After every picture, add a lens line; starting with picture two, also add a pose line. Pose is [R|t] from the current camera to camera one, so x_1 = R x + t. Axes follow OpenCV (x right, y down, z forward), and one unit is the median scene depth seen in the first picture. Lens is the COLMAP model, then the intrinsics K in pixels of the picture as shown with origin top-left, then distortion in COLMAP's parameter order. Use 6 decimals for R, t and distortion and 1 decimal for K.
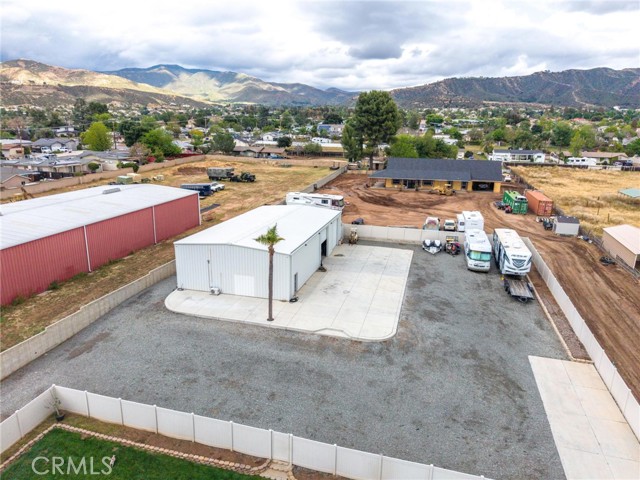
lens RADIAL K [[436.8, 0, 325.7], [0, 436.8, 243.2], [0, 0, 1]] dist [0.010184, -0.007380]
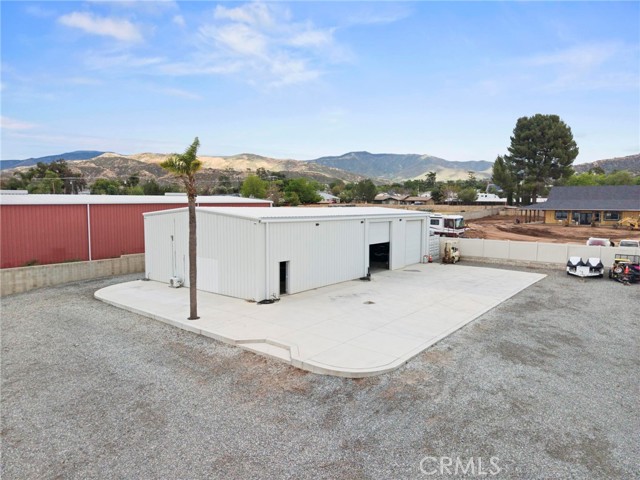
lens RADIAL K [[436.8, 0, 323.6], [0, 436.8, 238.3], [0, 0, 1]] dist [0.010184, -0.007380]
pose [[0.914126, 0.018570, -0.405005, 0.162495], [-0.096063, 0.980425, -0.171867, 0.098887], [0.393885, 0.196014, 0.898016, 0.342268]]
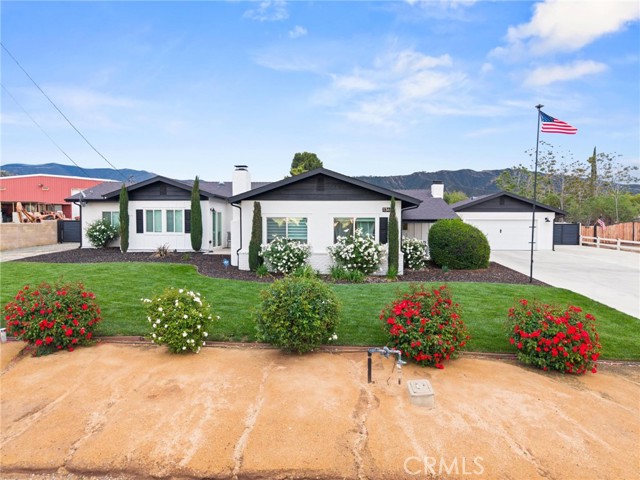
lens RADIAL K [[436.8, 0, 322.3], [0, 436.8, 243.7], [0, 0, 1]] dist [0.010184, -0.007380]
pose [[0.976911, -0.031356, 0.211335, -0.246522], [0.076710, 0.974691, -0.209984, 0.381929], [-0.199402, 0.221347, 0.954591, -0.365486]]
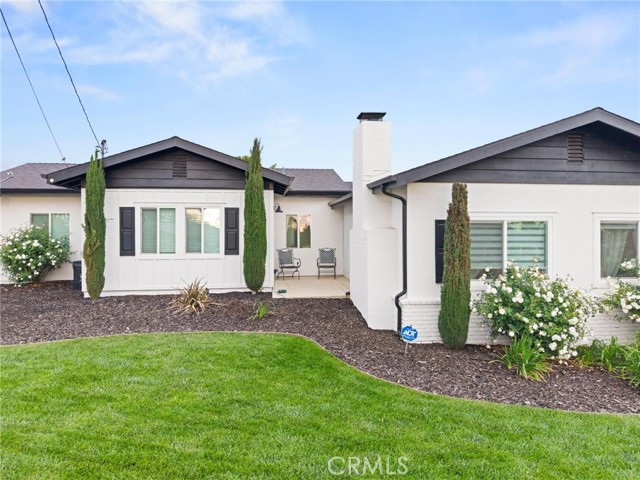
lens RADIAL K [[436.8, 0, 323.5], [0, 436.8, 236.7], [0, 0, 1]] dist [0.010184, -0.007380]
pose [[0.923683, -0.031810, 0.381835, -0.314120], [0.126617, 0.965904, -0.225826, 0.324940], [-0.361633, 0.256939, 0.896217, -0.169039]]
